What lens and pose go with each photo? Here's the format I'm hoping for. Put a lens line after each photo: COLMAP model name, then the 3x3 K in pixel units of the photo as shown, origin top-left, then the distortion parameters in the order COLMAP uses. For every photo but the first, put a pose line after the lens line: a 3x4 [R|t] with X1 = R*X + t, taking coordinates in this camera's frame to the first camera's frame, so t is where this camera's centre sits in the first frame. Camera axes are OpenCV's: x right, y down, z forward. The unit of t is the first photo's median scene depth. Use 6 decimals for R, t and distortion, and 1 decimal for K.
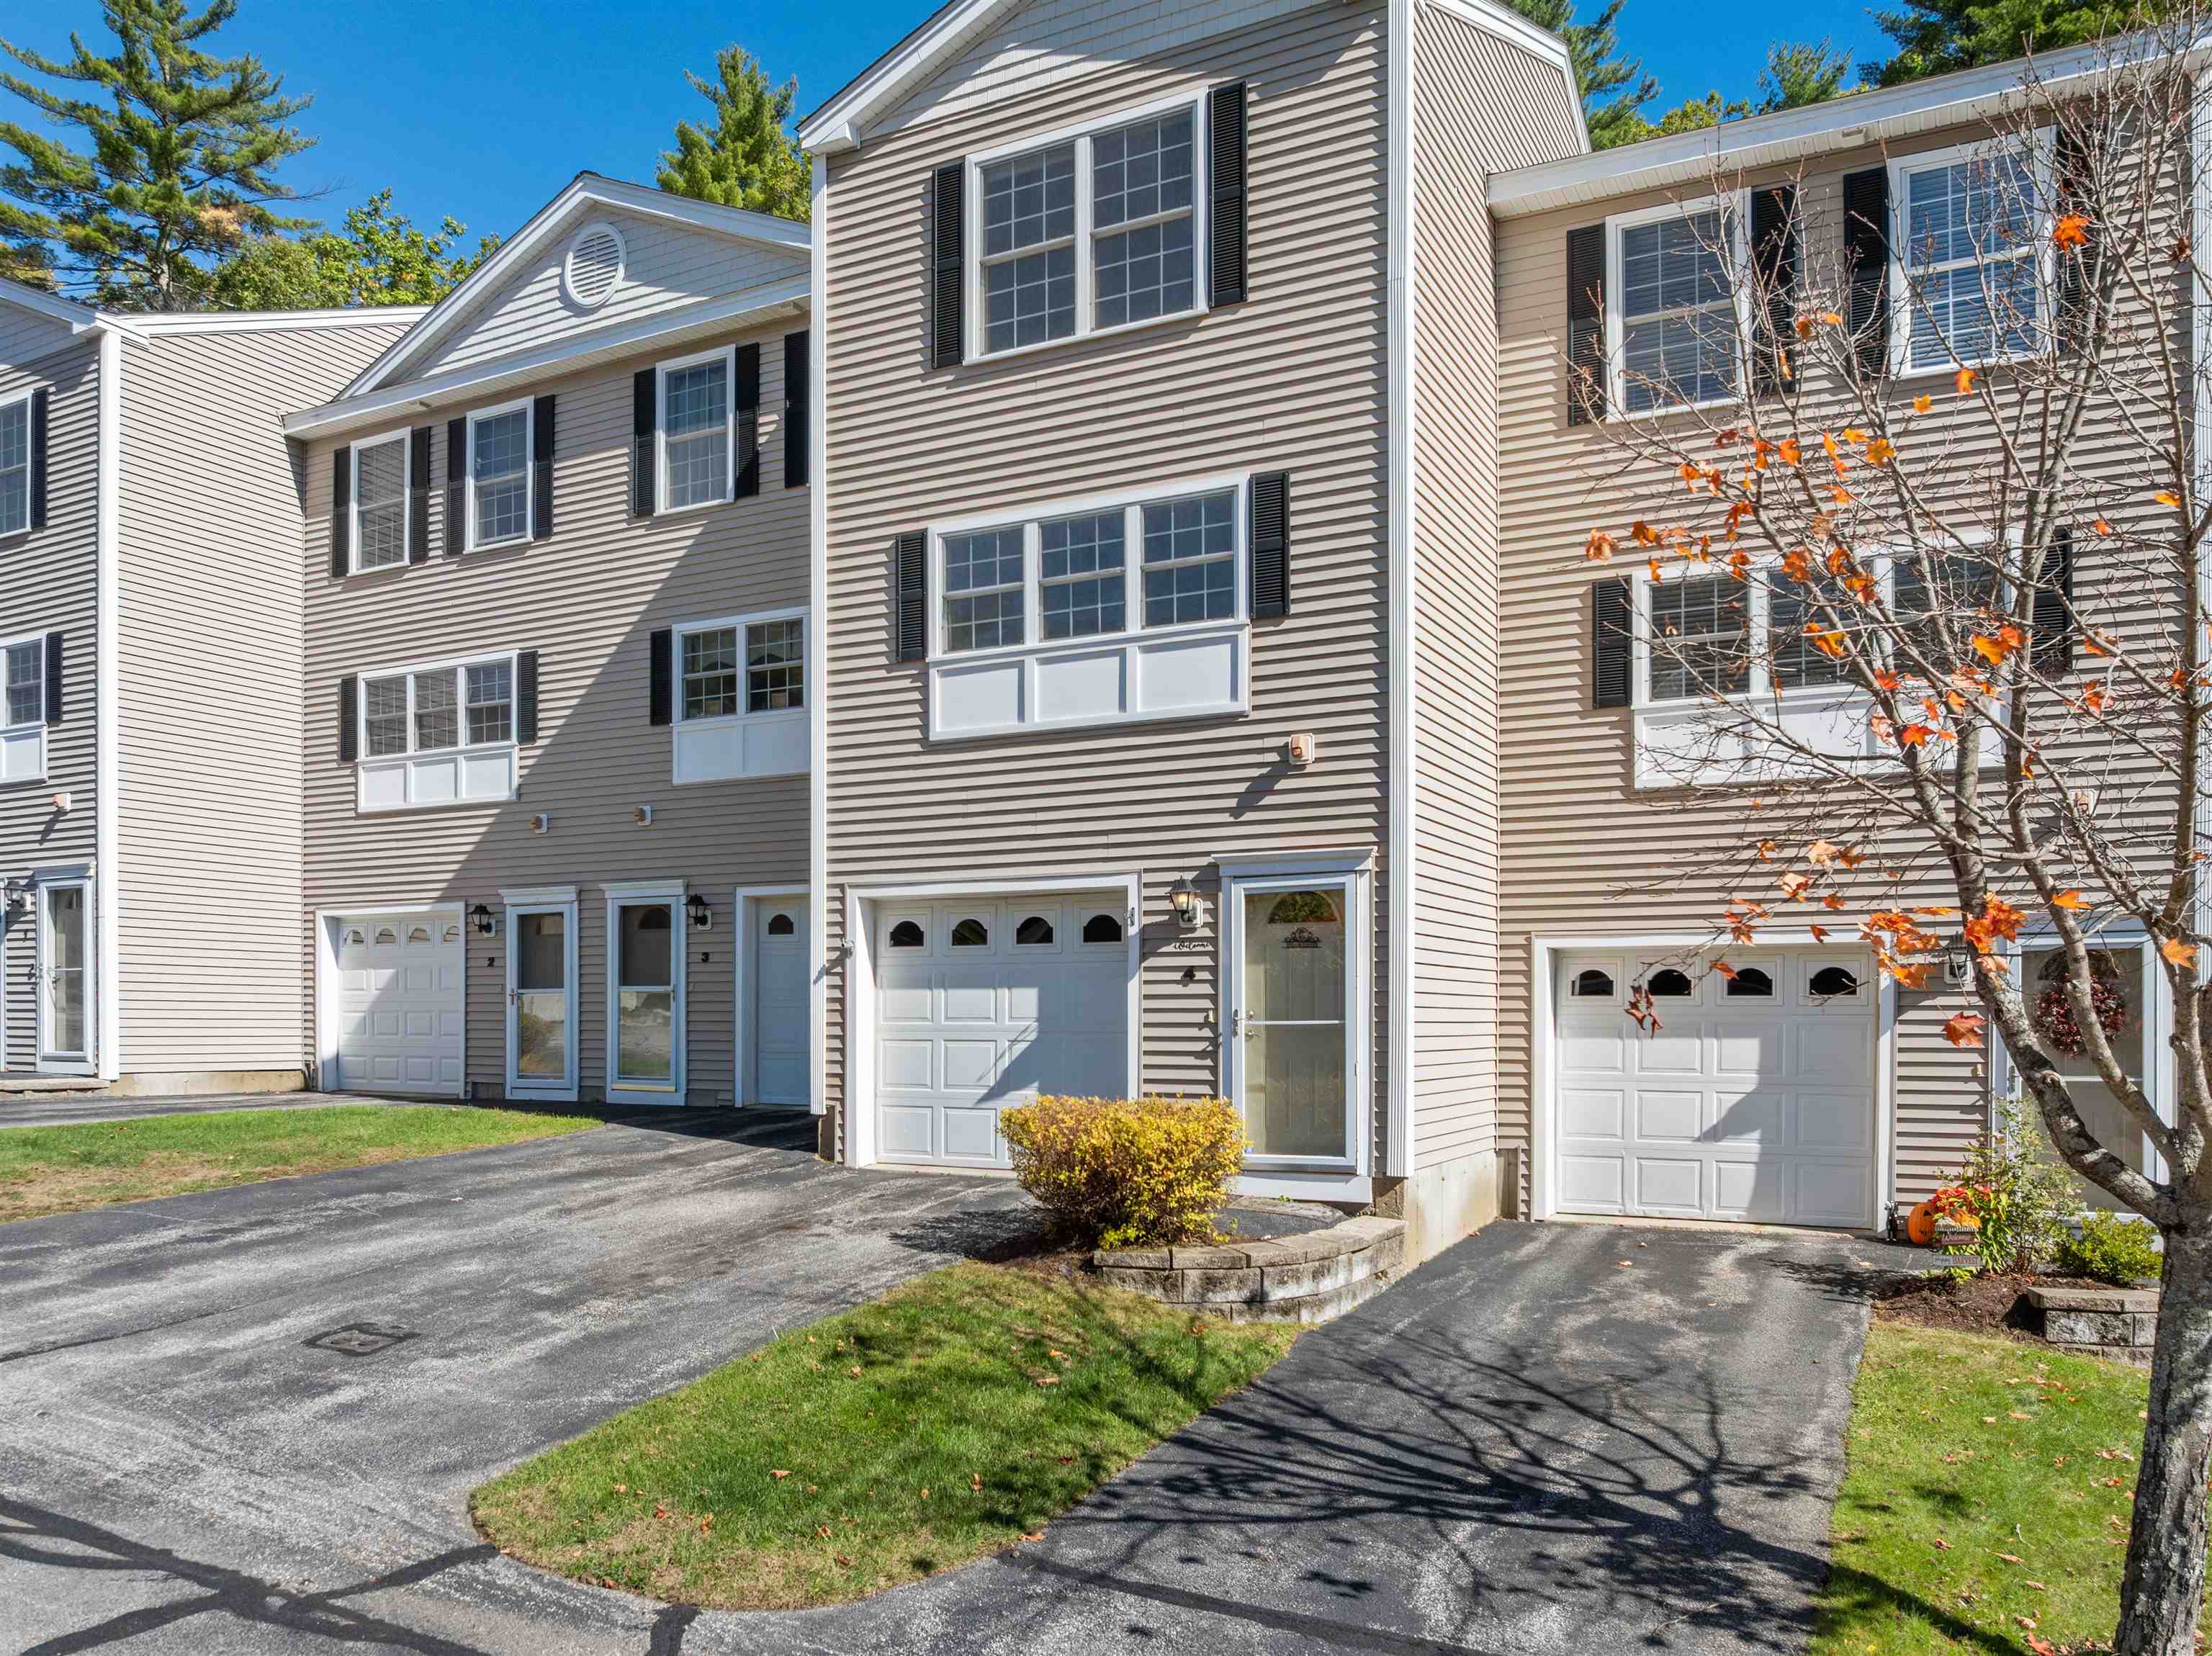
lens RADIAL K [[1618.9, 0, 1108.8], [0, 1618.9, 1024.6], [0, 0, 1]] dist [-0.011451, -0.020677]
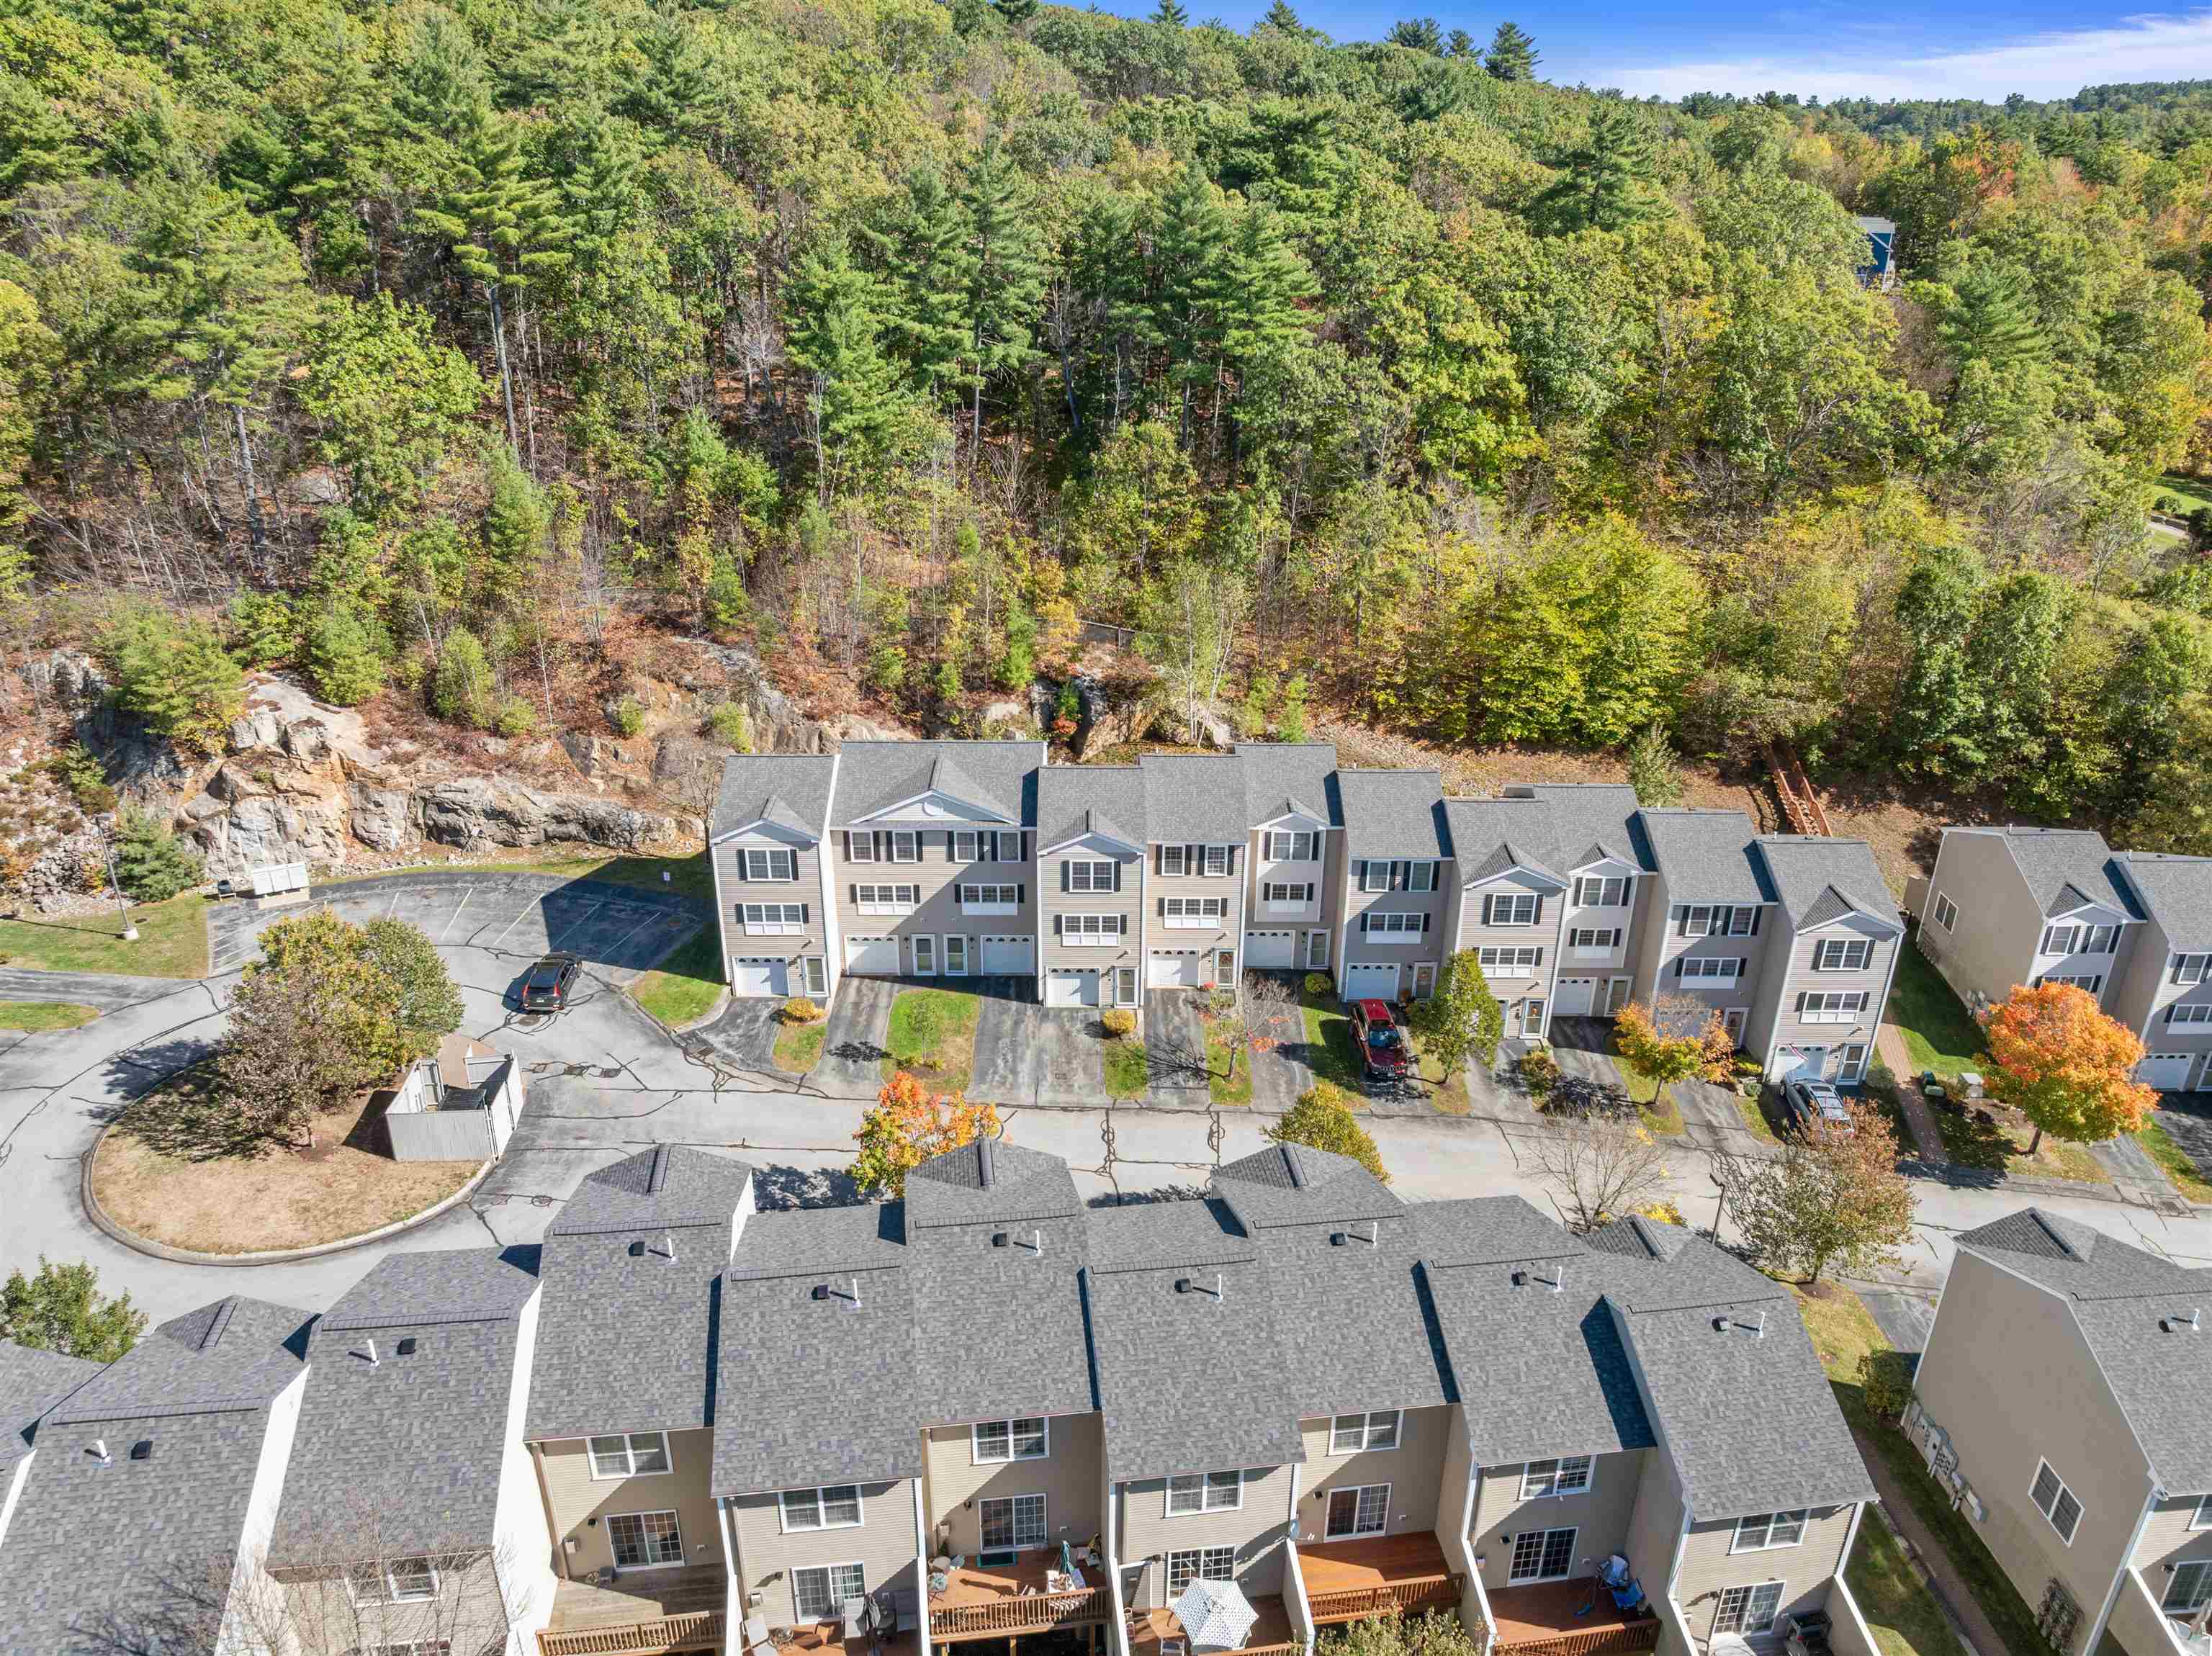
lens RADIAL K [[1559.9, 0, 1108.8], [0, 1559.9, 822.2], [0, 0, 1]] dist [-0.024271, -0.025553]
pose [[0.883521, -0.189835, 0.428198, -2.517363], [-0.005835, 0.909656, 0.415322, -3.210306], [-0.468355, -0.369444, 0.802592, -3.812782]]
